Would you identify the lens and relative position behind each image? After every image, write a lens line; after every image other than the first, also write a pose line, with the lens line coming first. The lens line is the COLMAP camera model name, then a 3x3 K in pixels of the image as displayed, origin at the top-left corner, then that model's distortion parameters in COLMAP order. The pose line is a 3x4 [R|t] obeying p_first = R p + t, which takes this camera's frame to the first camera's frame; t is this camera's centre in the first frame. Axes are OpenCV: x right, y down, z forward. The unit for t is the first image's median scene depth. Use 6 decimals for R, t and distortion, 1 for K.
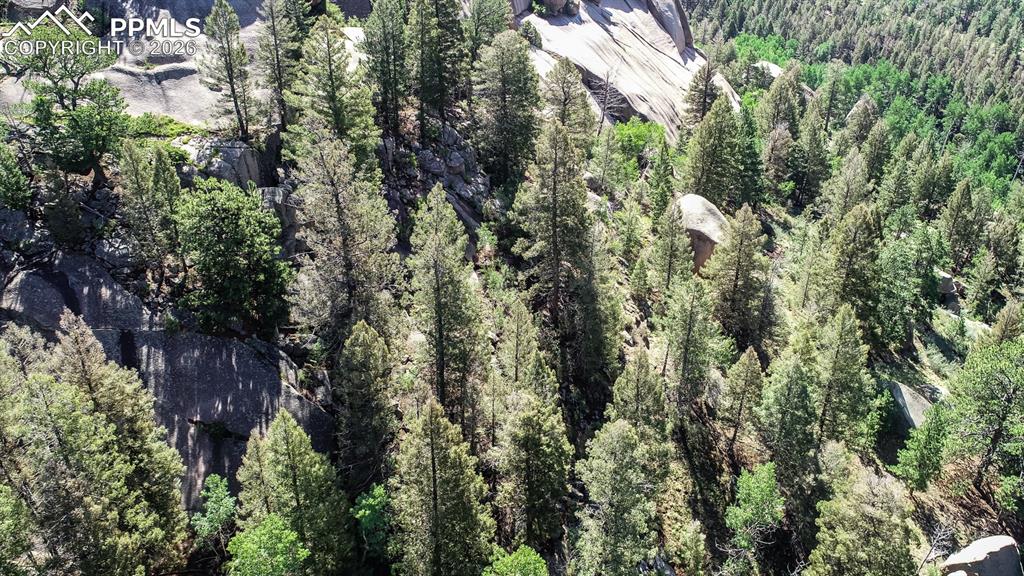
lens RADIAL K [[729.5, 0, 481.8], [0, 729.5, 234.3], [0, 0, 1]] dist [-0.000819, 0.001763]
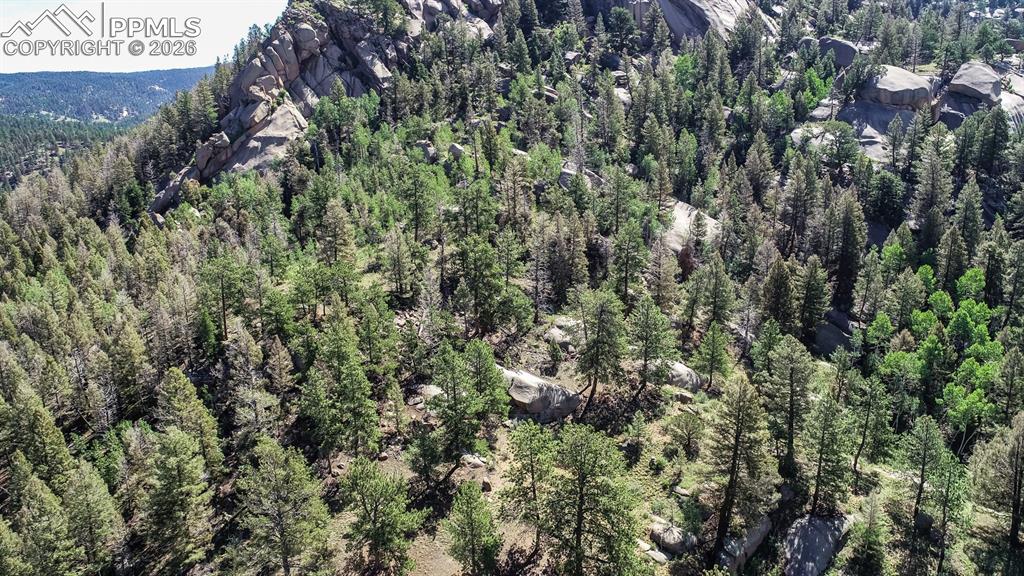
lens RADIAL K [[725.3, 0, 483.5], [0, 725.3, 248.8], [0, 0, 1]] dist [-0.000428, 0.002212]
pose [[0.740367, 0.151655, -0.654873, 0.177260], [-0.262934, 0.961933, -0.074496, 0.385739], [0.618646, 0.227342, 0.752059, -0.952499]]
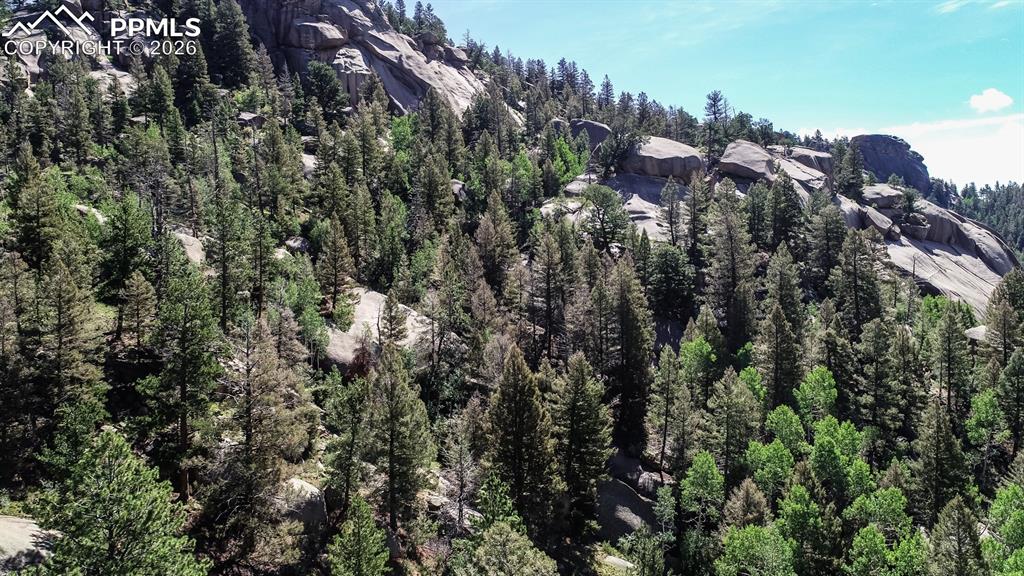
lens RADIAL K [[726.9, 0, 485.6], [0, 726.9, 245.3], [0, 0, 1]] dist [0.003483, -0.000493]
pose [[0.901096, 0.001926, -0.433615, 0.029304], [-0.177248, 0.914267, -0.364280, 0.336842], [0.395738, 0.405109, 0.824183, -0.401788]]
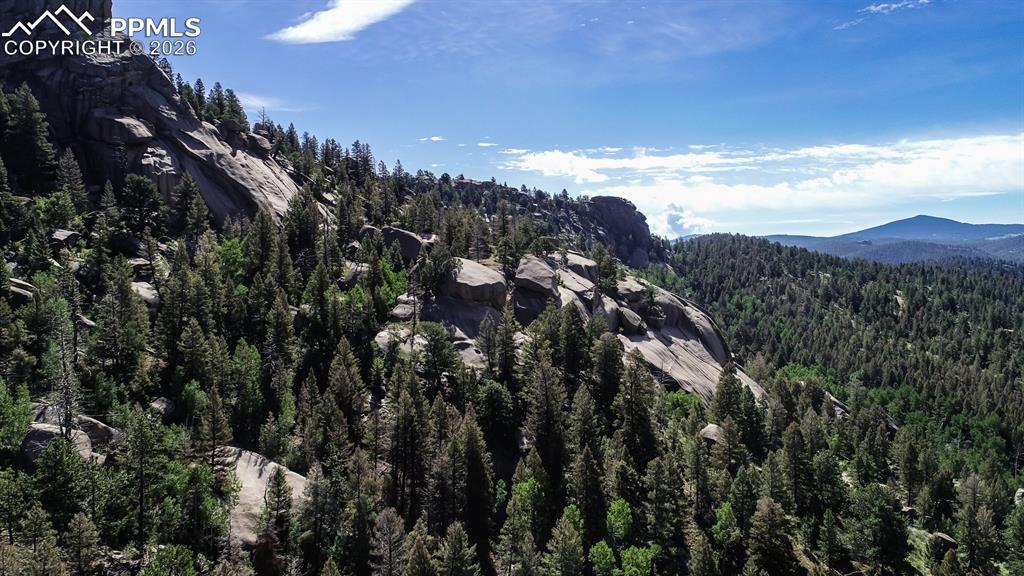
lens RADIAL K [[726.9, 0, 482.9], [0, 726.9, 248.5], [0, 0, 1]] dist [0.003483, -0.000493]
pose [[0.993405, 0.004651, -0.114568, -0.049290], [-0.052981, 0.904737, -0.422663, 0.246191], [0.101688, 0.425945, 0.899016, -0.620155]]
